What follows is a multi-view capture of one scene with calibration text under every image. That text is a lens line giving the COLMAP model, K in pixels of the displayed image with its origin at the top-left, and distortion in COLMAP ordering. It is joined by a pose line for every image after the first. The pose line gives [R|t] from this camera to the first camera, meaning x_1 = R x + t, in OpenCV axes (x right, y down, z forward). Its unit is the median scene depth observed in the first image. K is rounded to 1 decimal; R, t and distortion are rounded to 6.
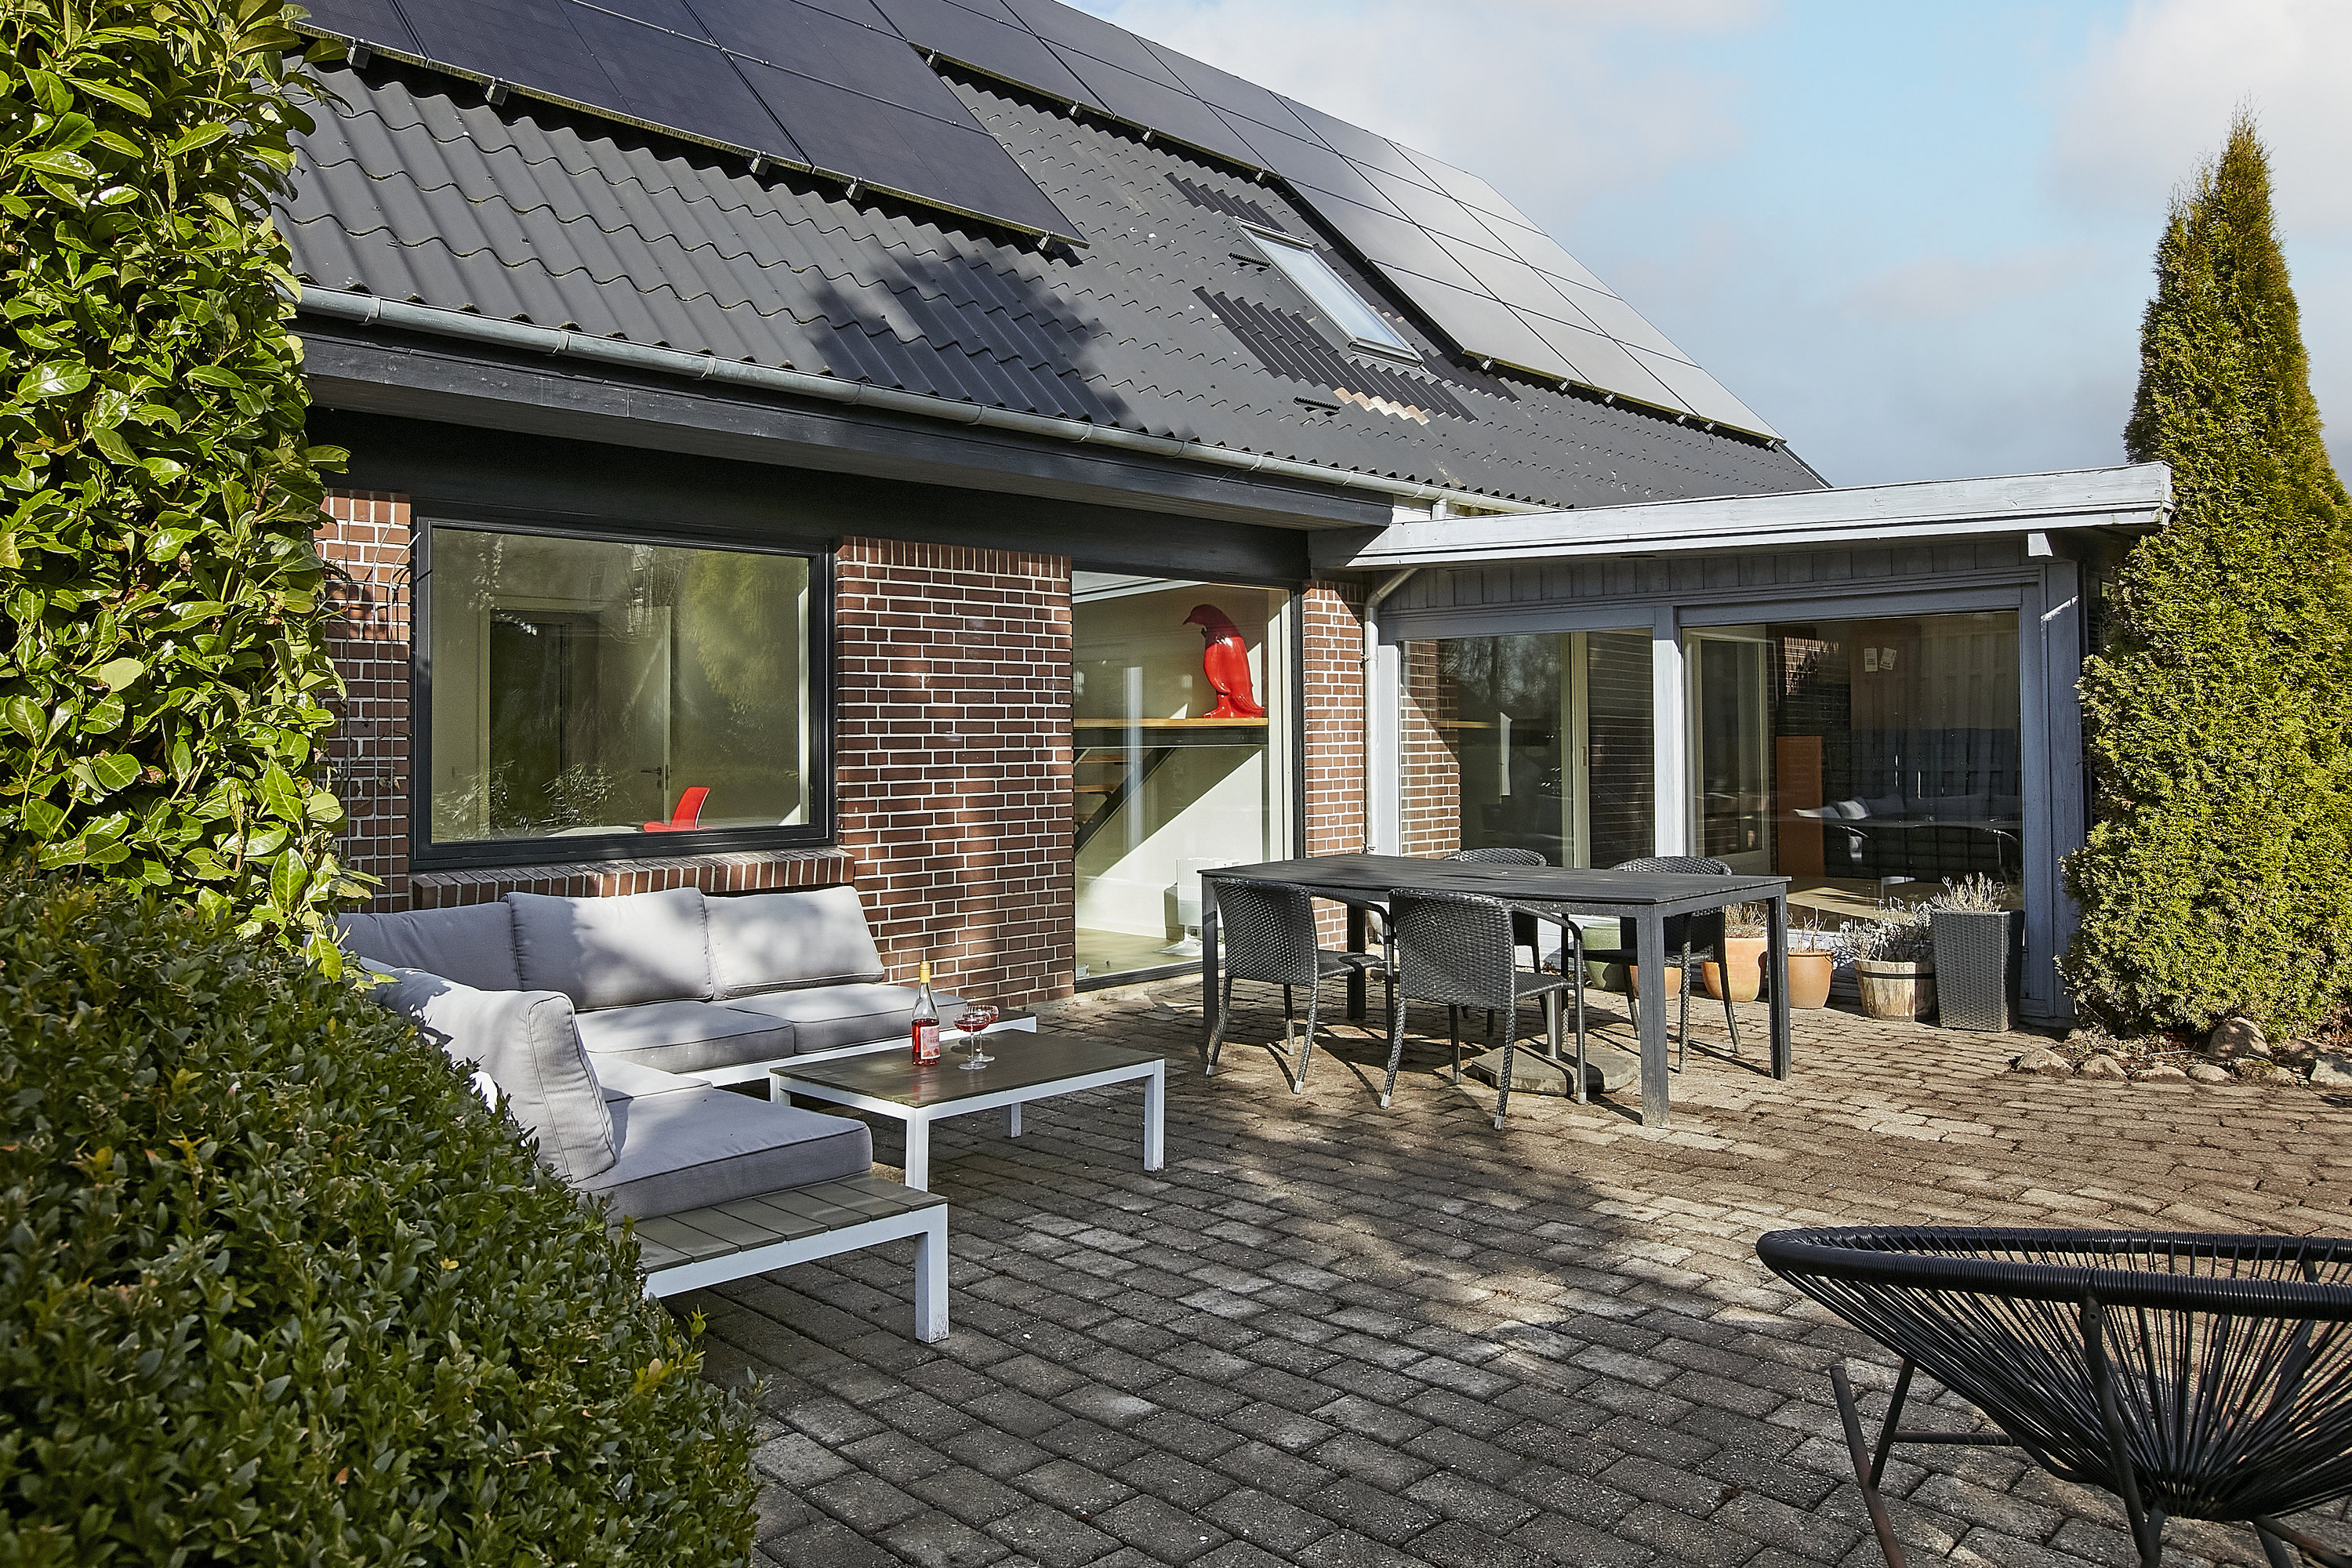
lens RADIAL K [[1660.9, 0, 1176.0], [0, 1660.9, 784.0], [0, 0, 1]] dist [-0.035042, -0.000205]
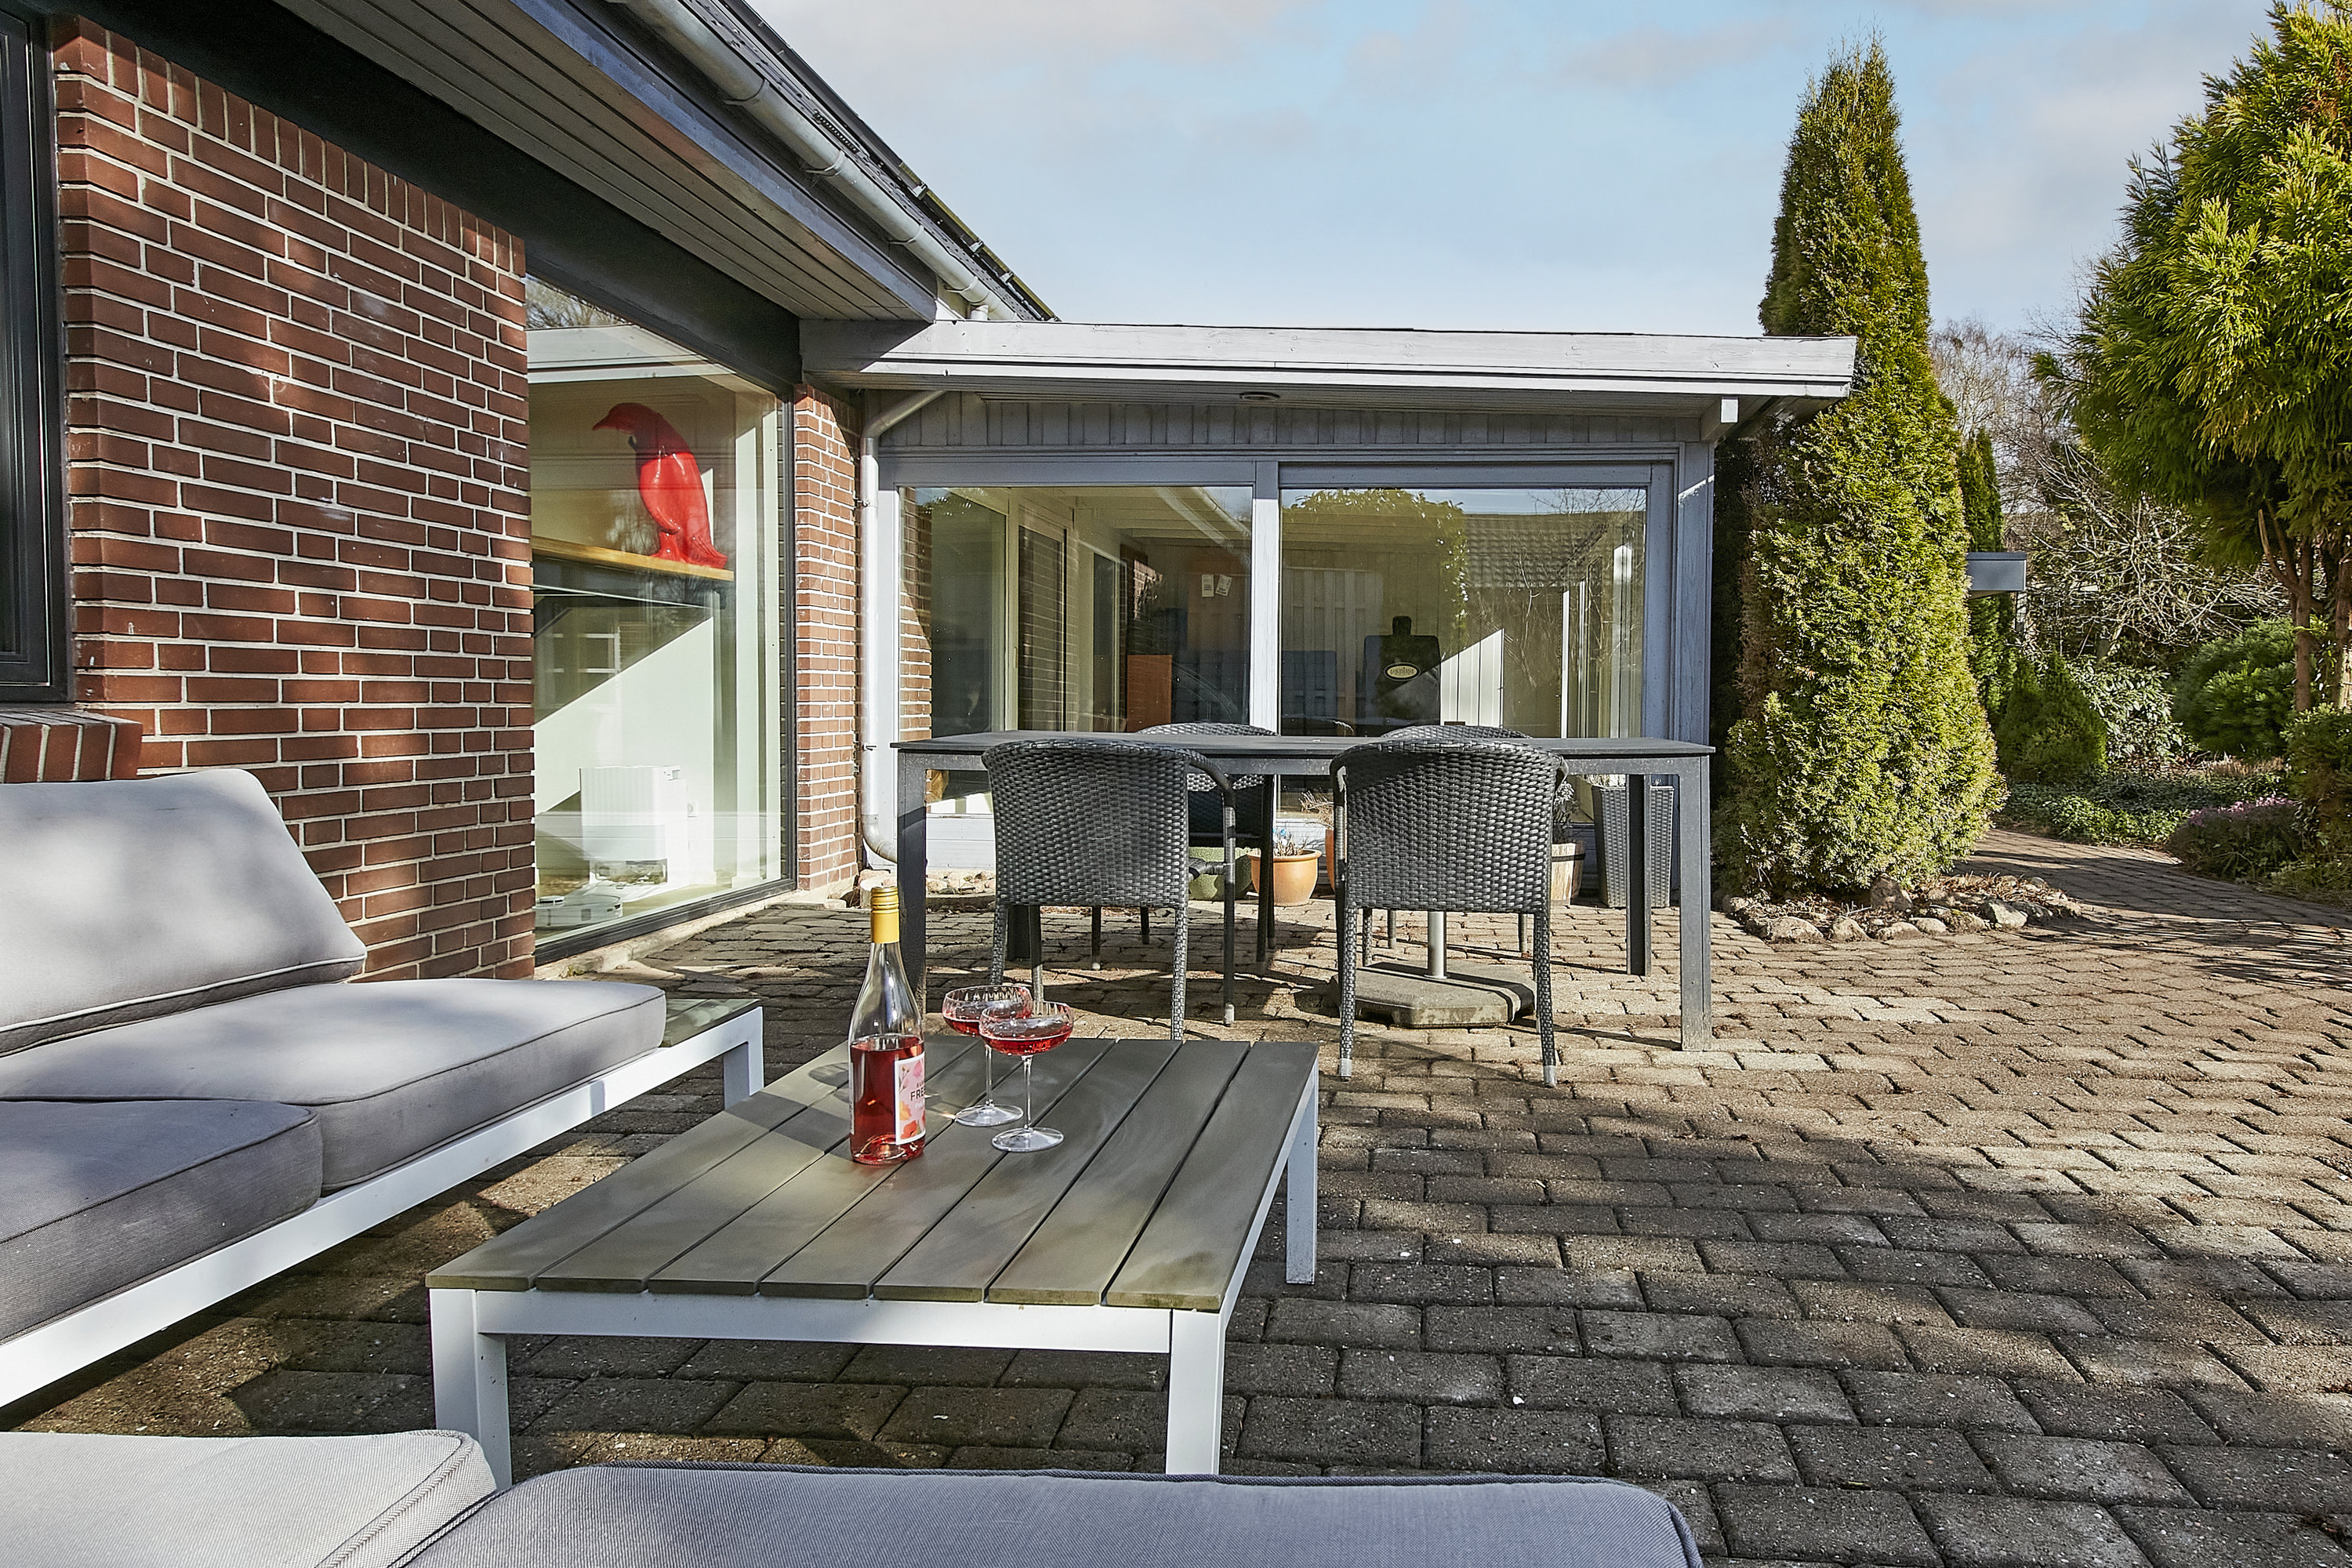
lens RADIAL K [[1408.5, 0, 1360.6], [0, 1408.5, 797.1], [0, 0, 1]] dist [-0.025813, 0.021378]
pose [[0.759424, -0.027859, 0.649999, -0.180965], [0.003250, 0.999233, 0.039030, 0.047816], [-0.650588, -0.027528, 0.758932, 0.450174]]
